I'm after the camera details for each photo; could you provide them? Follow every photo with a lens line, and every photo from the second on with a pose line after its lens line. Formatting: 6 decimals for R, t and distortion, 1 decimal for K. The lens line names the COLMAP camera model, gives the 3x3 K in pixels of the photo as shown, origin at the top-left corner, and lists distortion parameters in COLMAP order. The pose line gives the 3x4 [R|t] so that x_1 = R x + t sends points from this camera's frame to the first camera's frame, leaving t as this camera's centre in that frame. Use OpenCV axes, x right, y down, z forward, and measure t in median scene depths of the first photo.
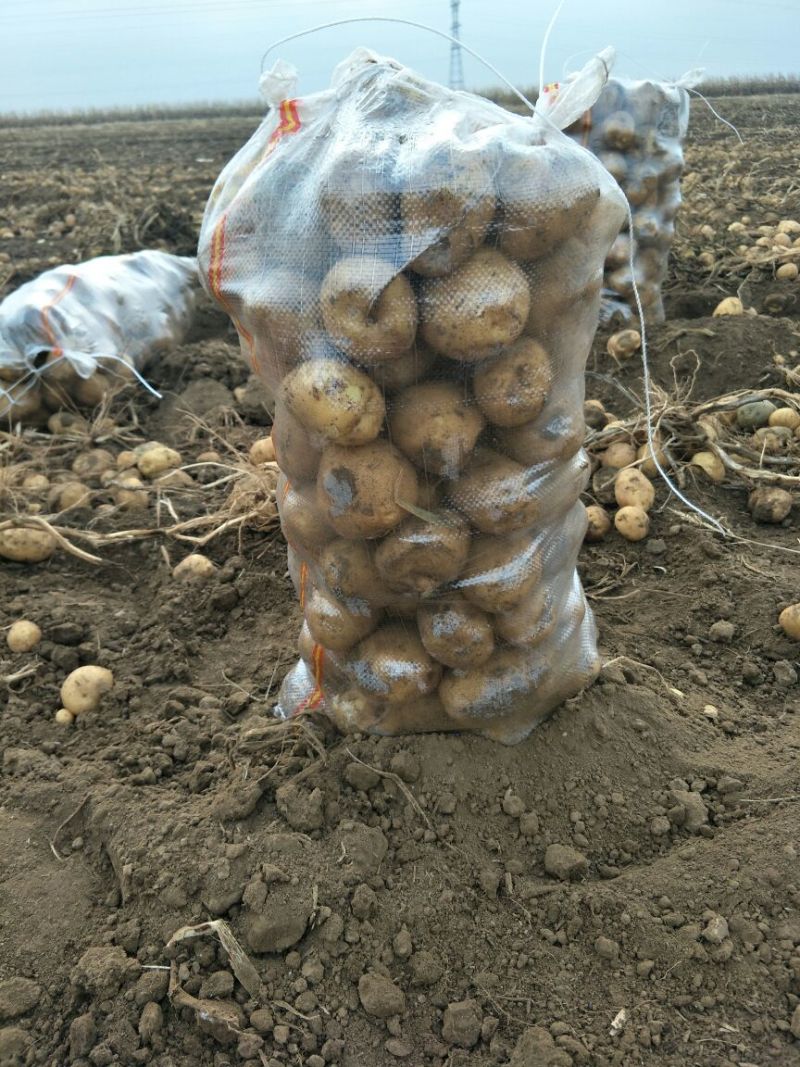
lens RADIAL K [[852.3, 0, 400.0], [0, 852.3, 533.5], [0, 0, 1]] dist [0.002446, -0.000396]
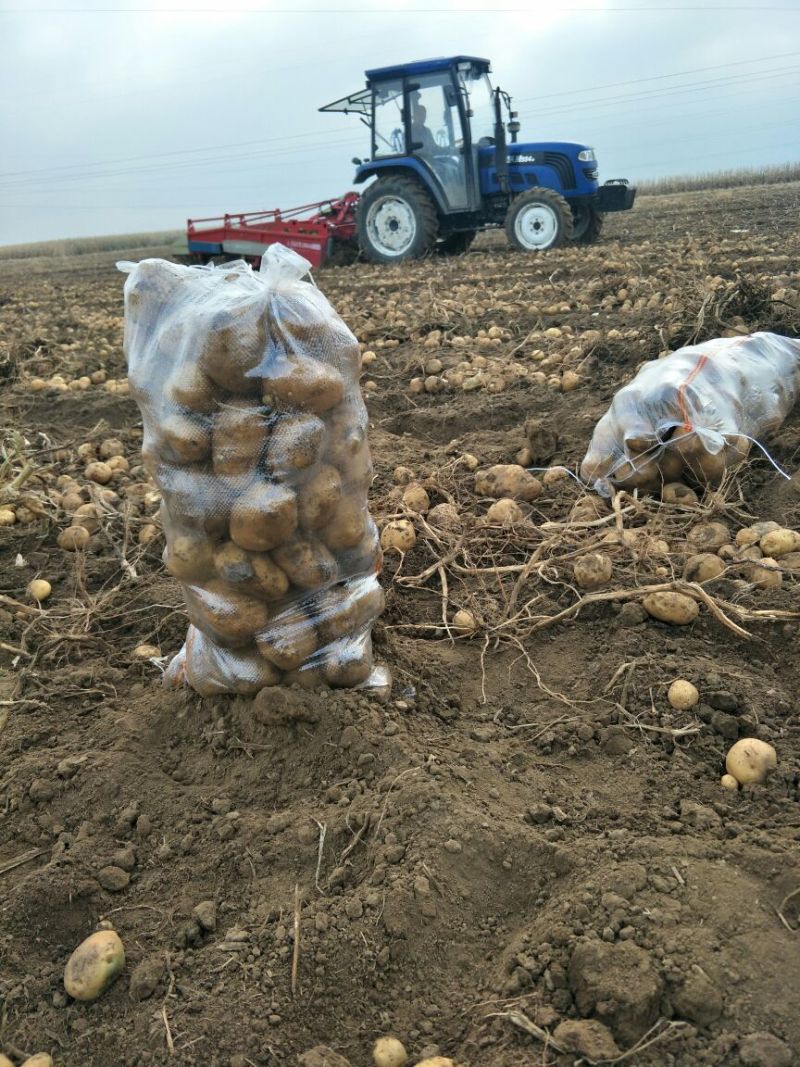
lens RADIAL K [[852.3, 0, 400.0], [0, 852.3, 533.5], [0, 0, 1]] dist [0.002446, -0.000396]
pose [[0.865111, 0.129235, -0.484645, -0.226488], [-0.162336, 0.986373, -0.026750, 0.005955], [0.474584, 0.101817, 0.874302, -0.113936]]
